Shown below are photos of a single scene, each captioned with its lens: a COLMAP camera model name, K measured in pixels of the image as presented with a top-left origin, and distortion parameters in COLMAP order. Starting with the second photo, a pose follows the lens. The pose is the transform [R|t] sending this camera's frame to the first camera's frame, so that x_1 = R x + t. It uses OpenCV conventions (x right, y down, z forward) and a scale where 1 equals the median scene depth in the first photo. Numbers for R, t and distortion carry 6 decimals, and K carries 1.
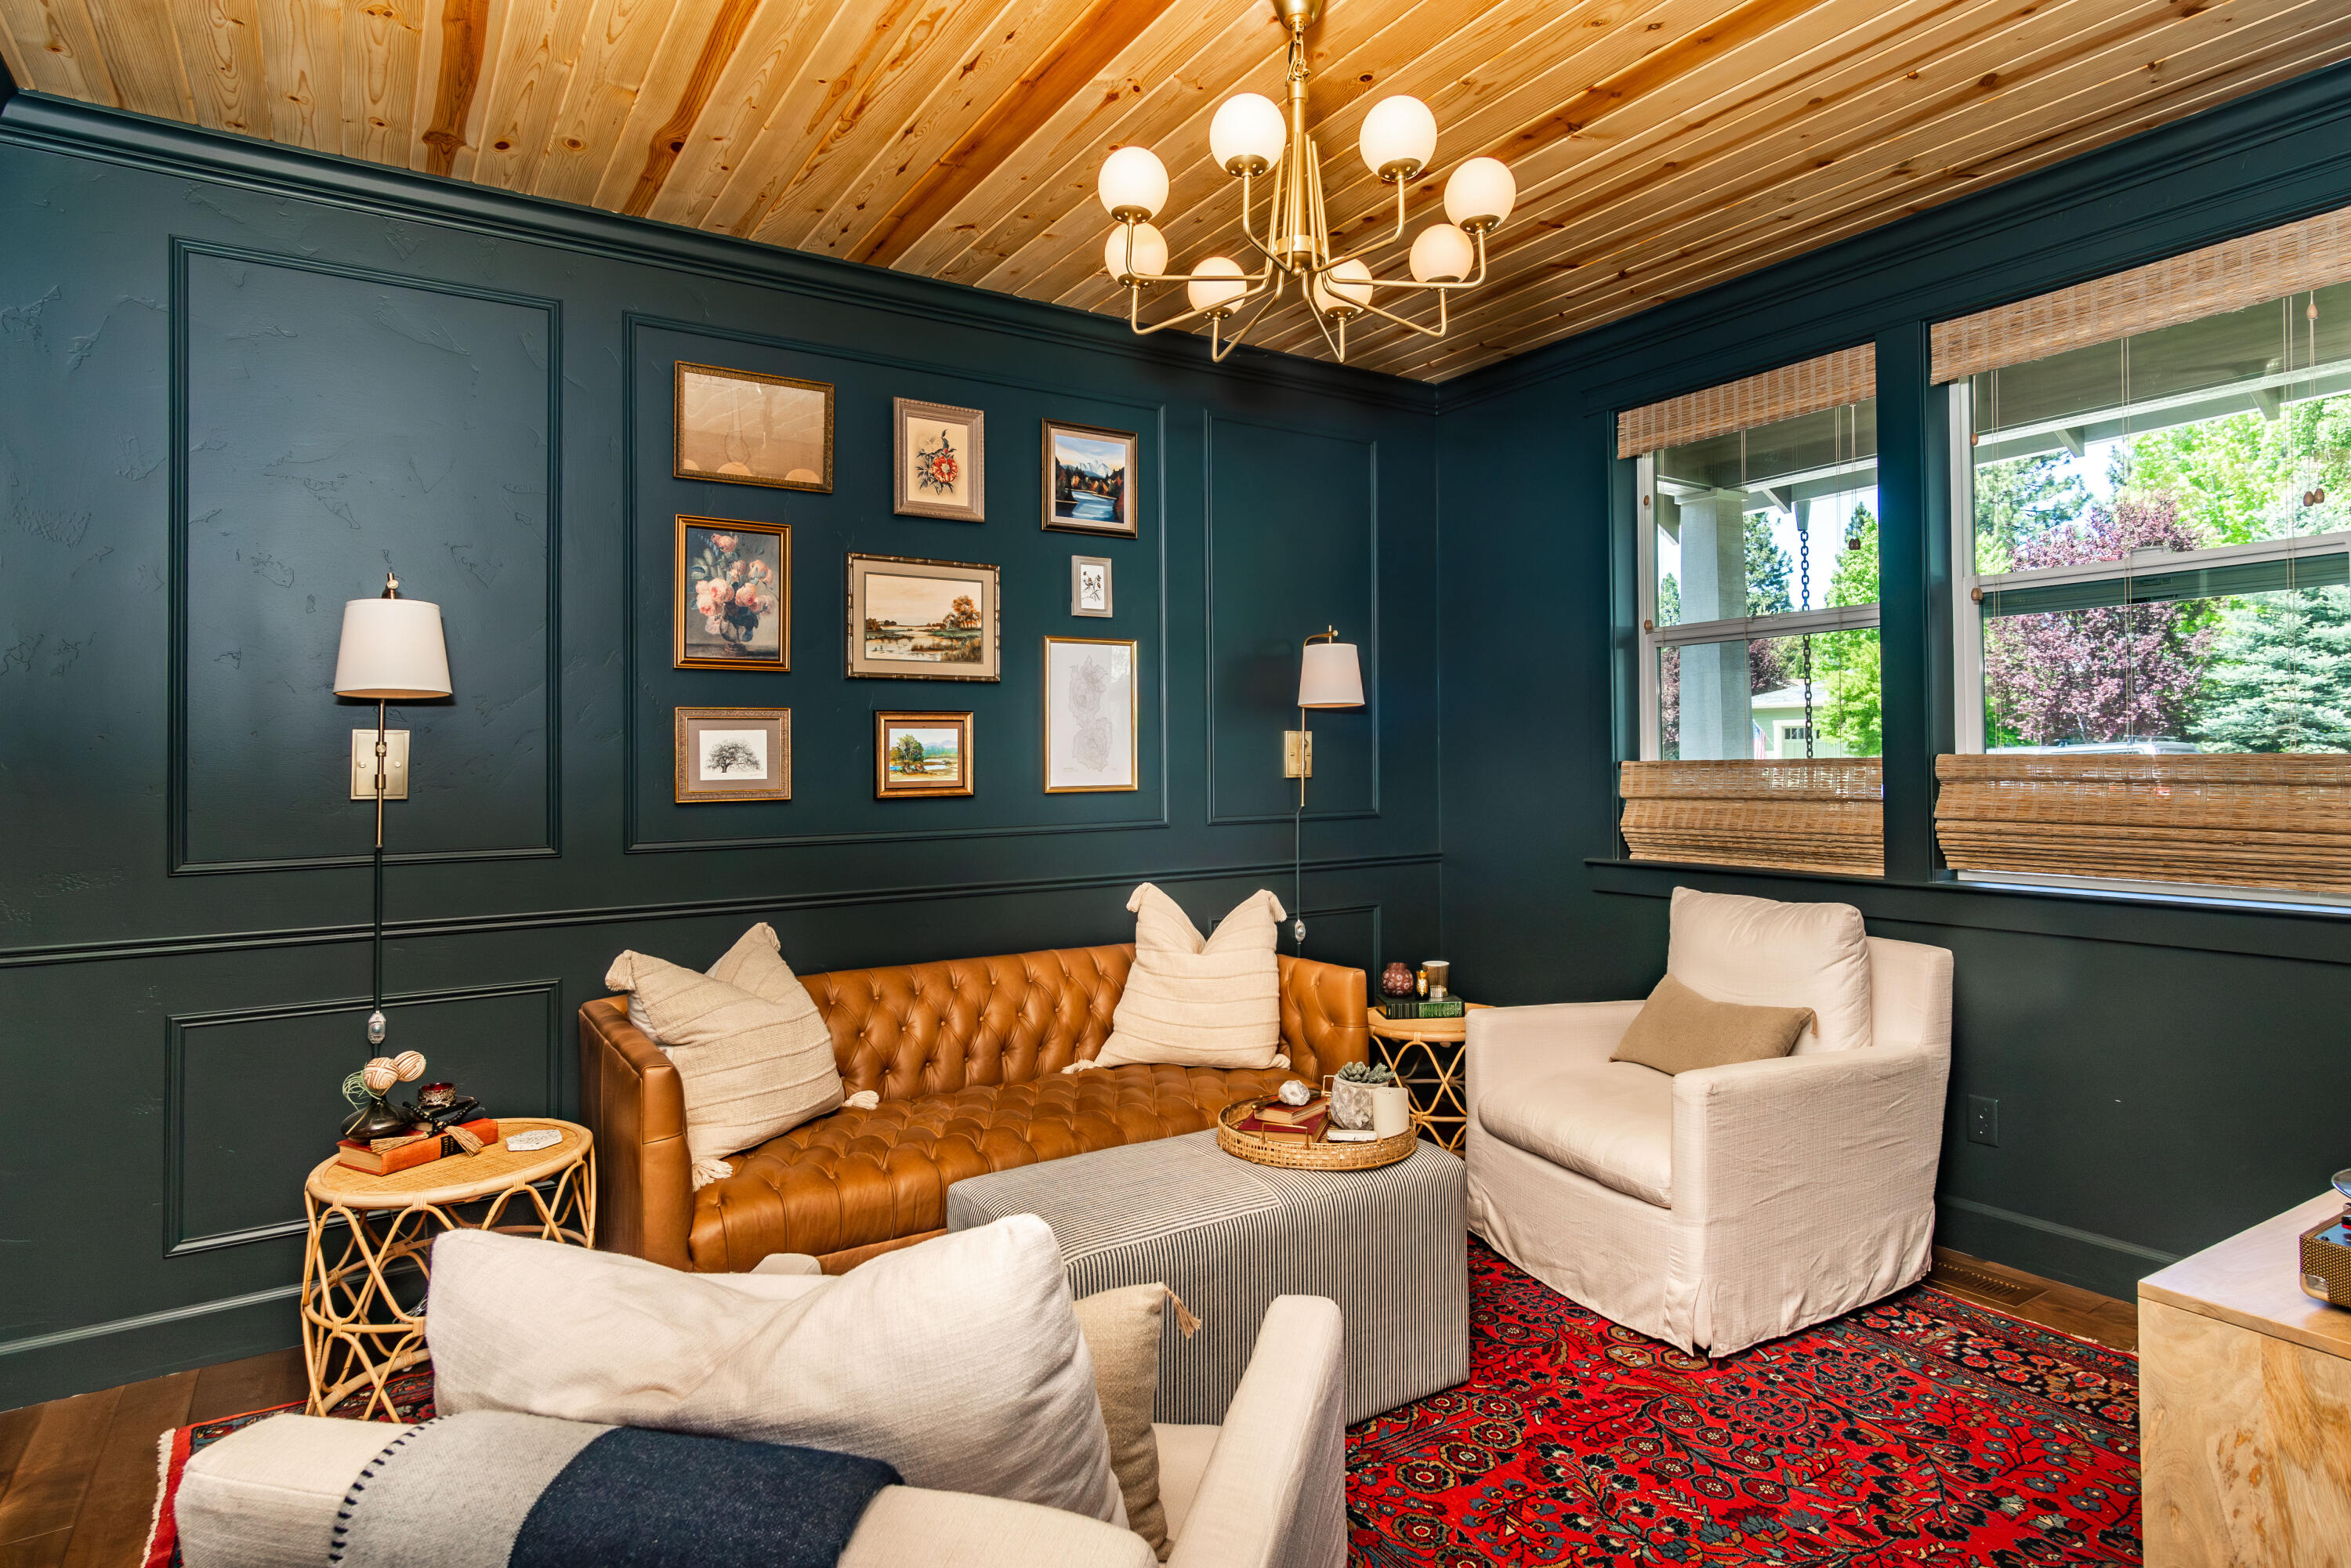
lens RADIAL K [[1272.2, 0, 1180.2], [0, 1272.2, 737.5], [0, 0, 1]] dist [-0.002690, 0.000755]
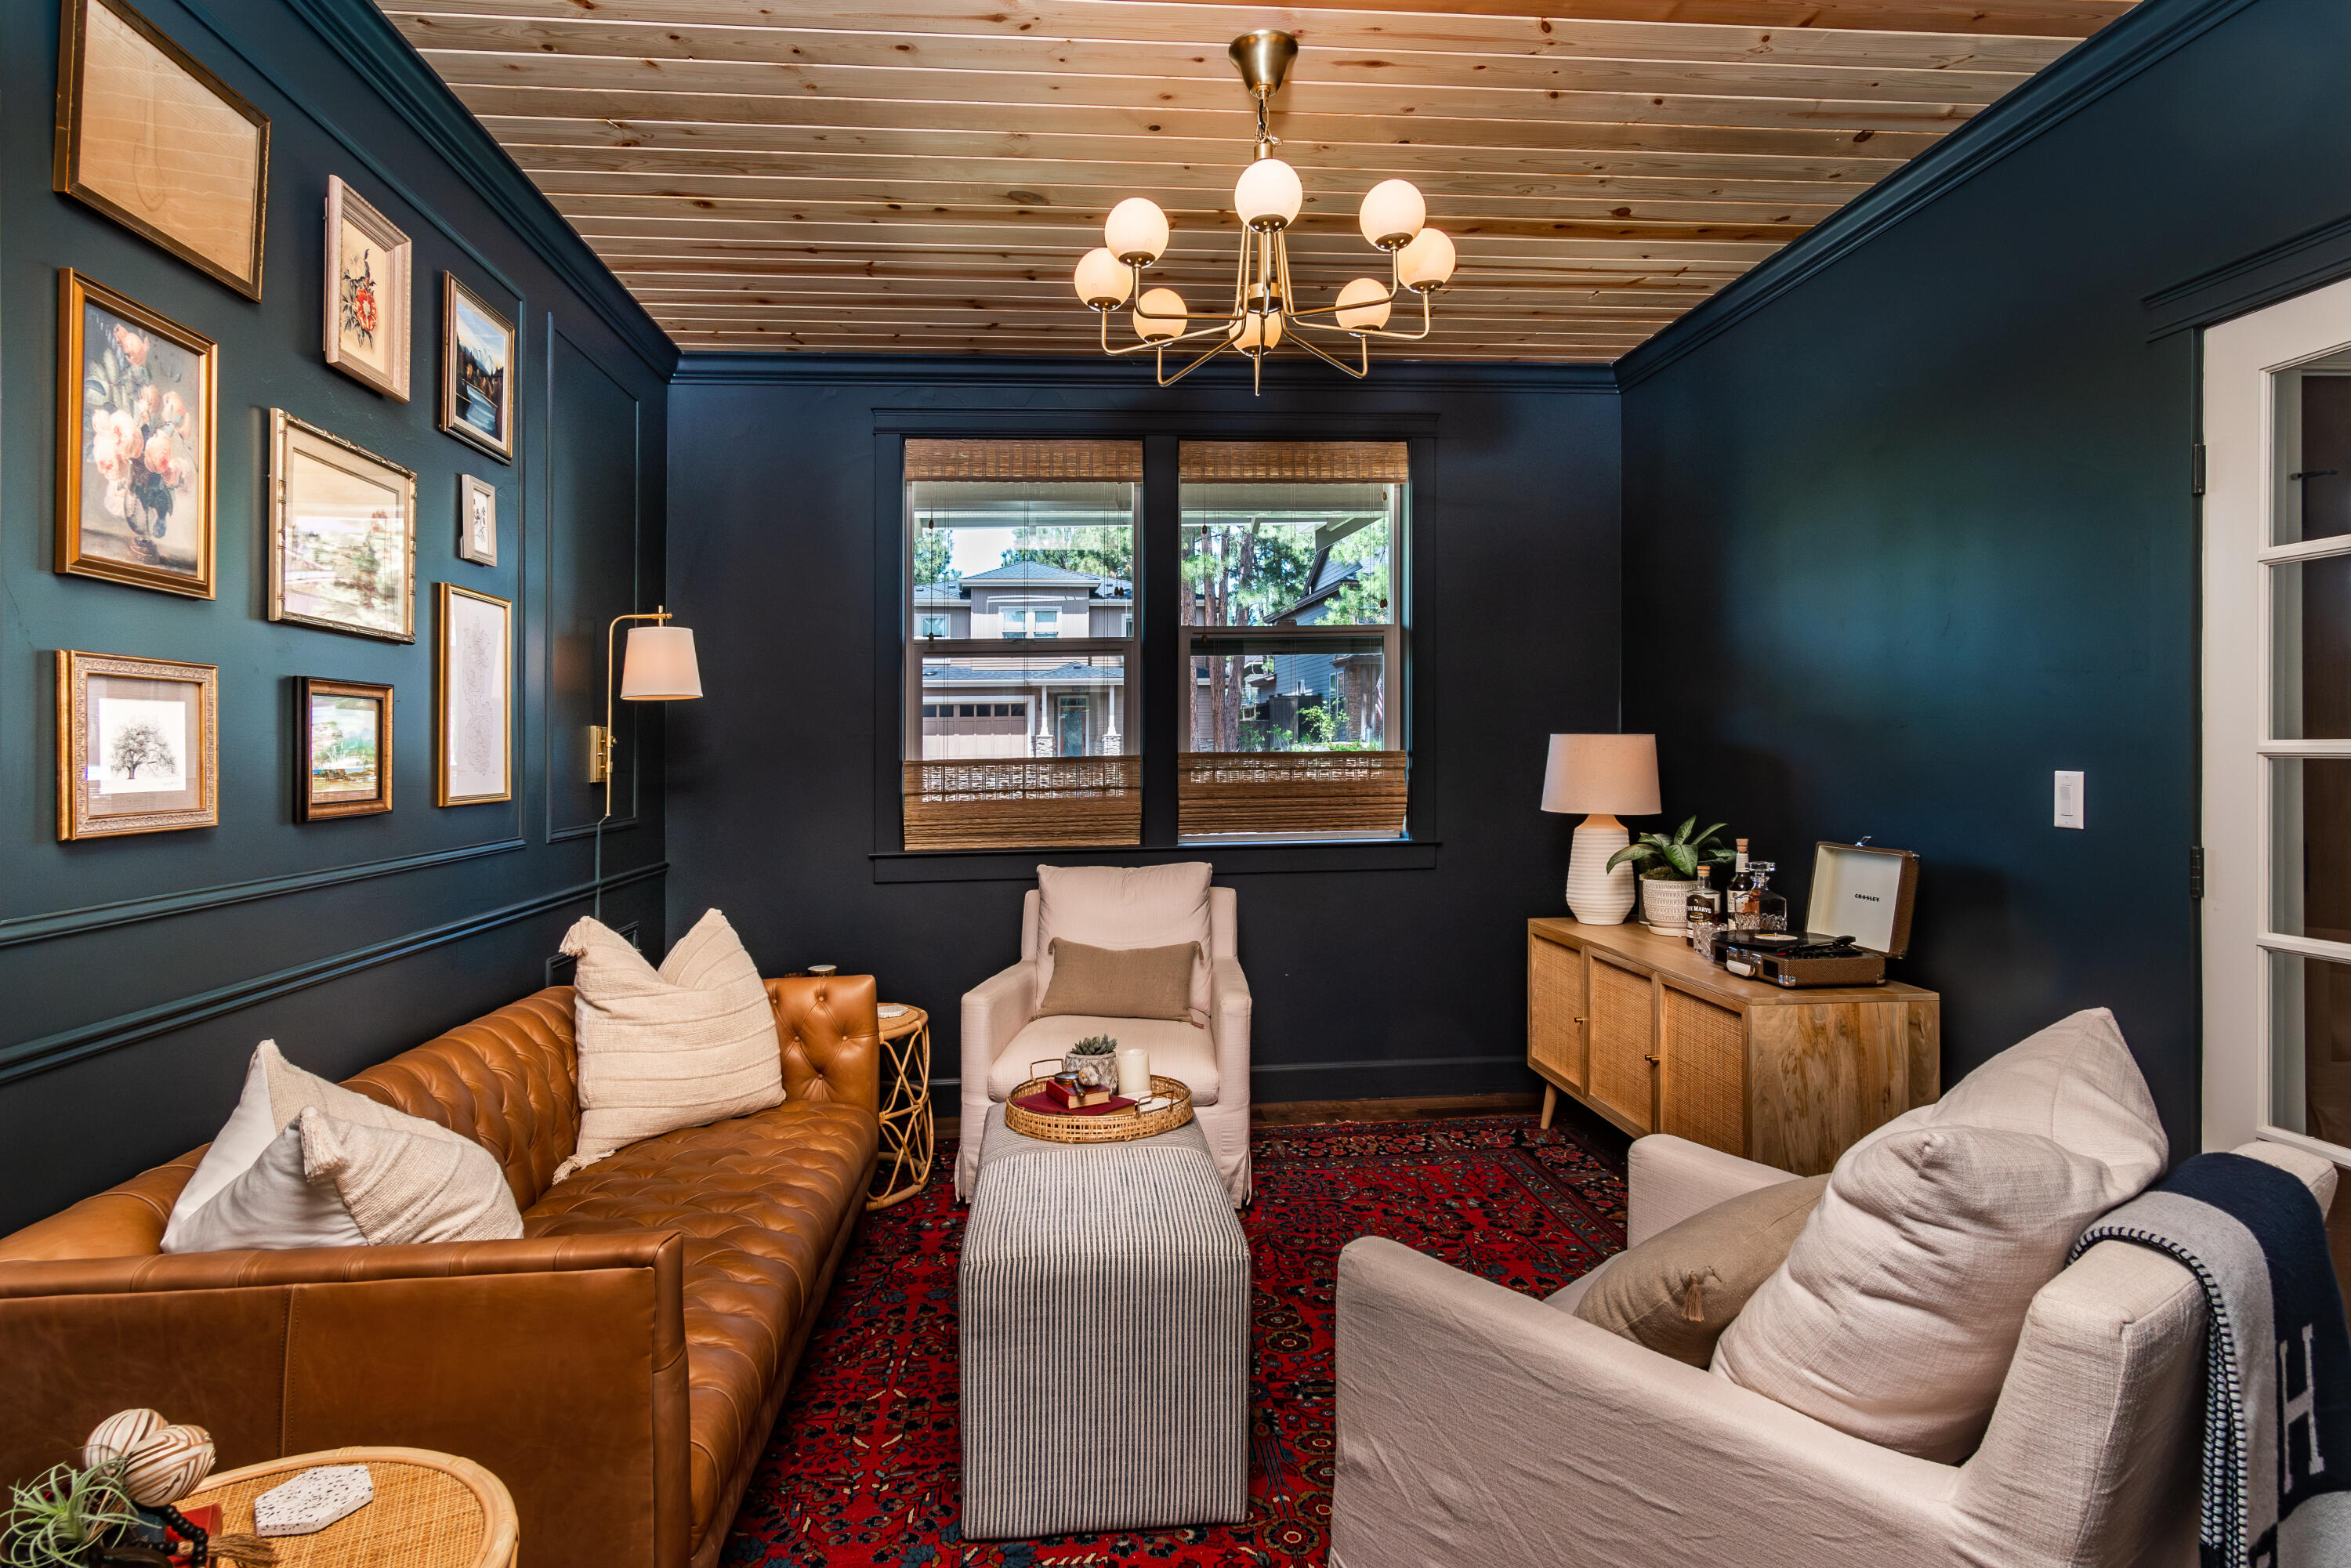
lens RADIAL K [[1272.2, 0, 1171.6], [0, 1272.2, 765.1], [0, 0, 1]] dist [-0.002690, 0.000755]
pose [[0.457203, -0.004260, 0.889352, -0.601075], [-0.007568, 0.999934, 0.008680, 0.013141], [-0.889330, -0.010700, 0.457141, 0.351482]]
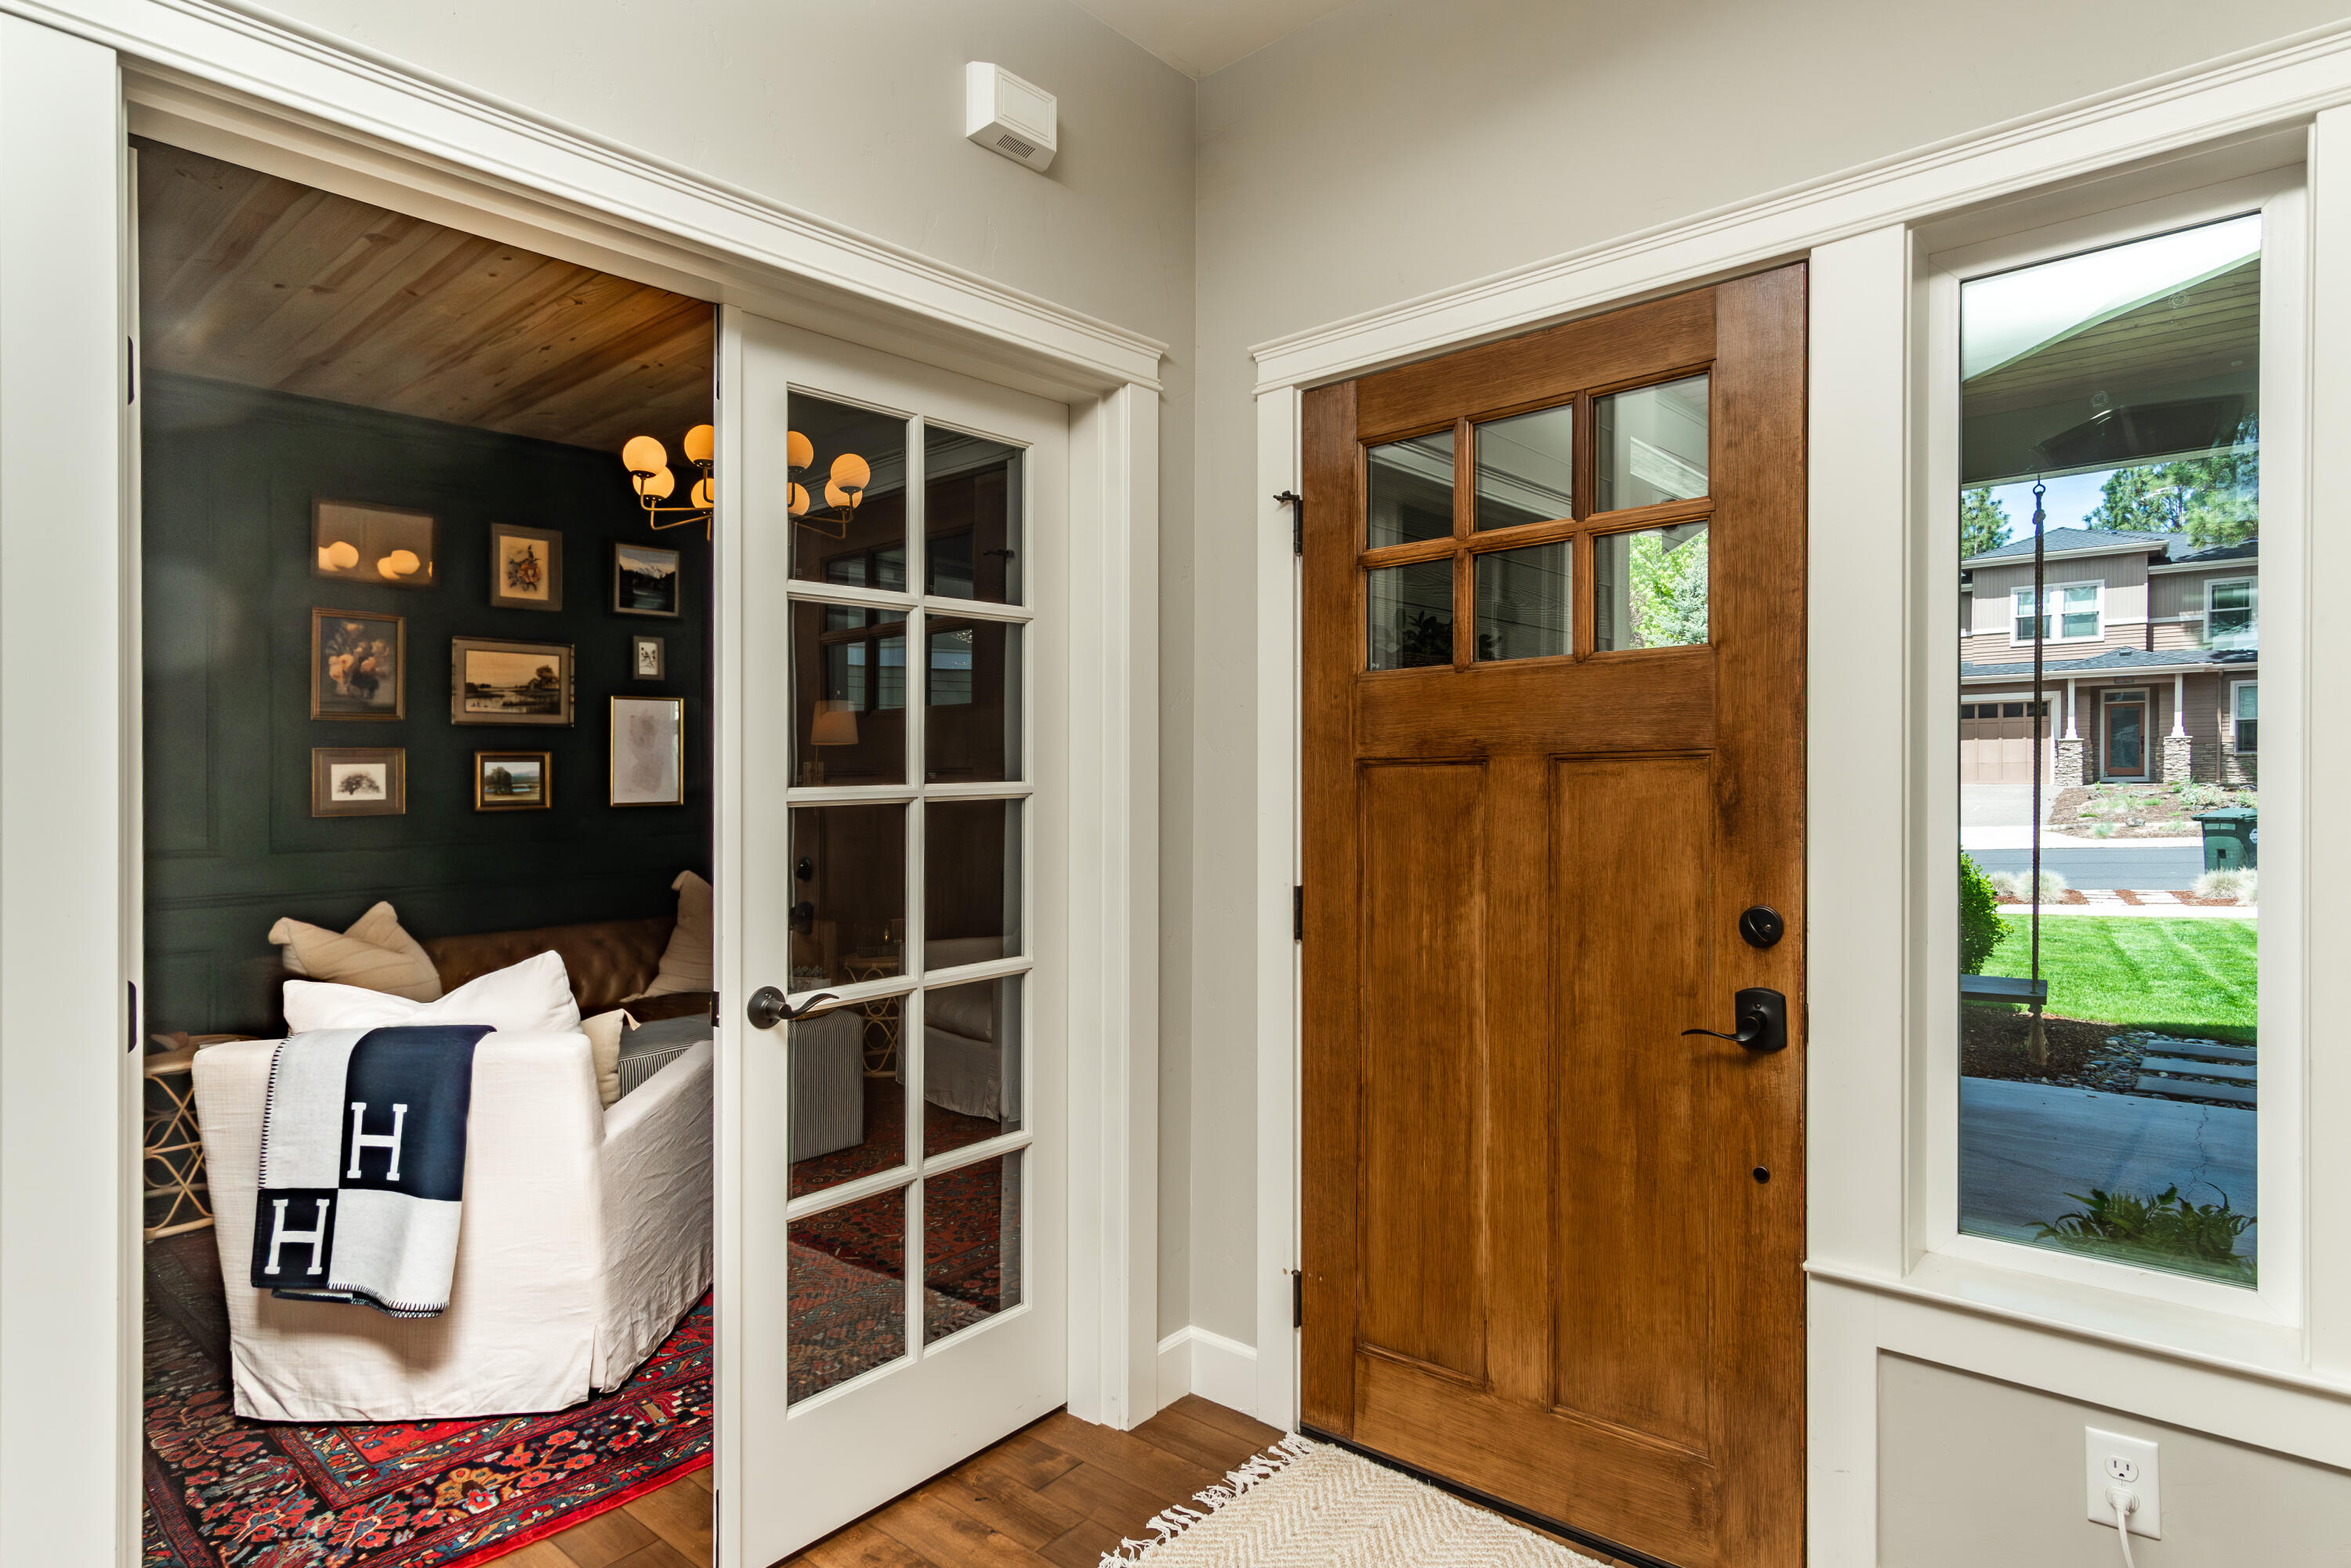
lens RADIAL K [[1272.2, 0, 1190.7], [0, 1272.2, 753.5], [0, 0, 1]] dist [-0.002690, 0.000755]
pose [[0.959696, 0.001452, 0.281036, 0.120076], [-0.001056, 0.999998, -0.001560, -0.015420], [-0.281038, 0.001201, 0.959696, -0.545648]]
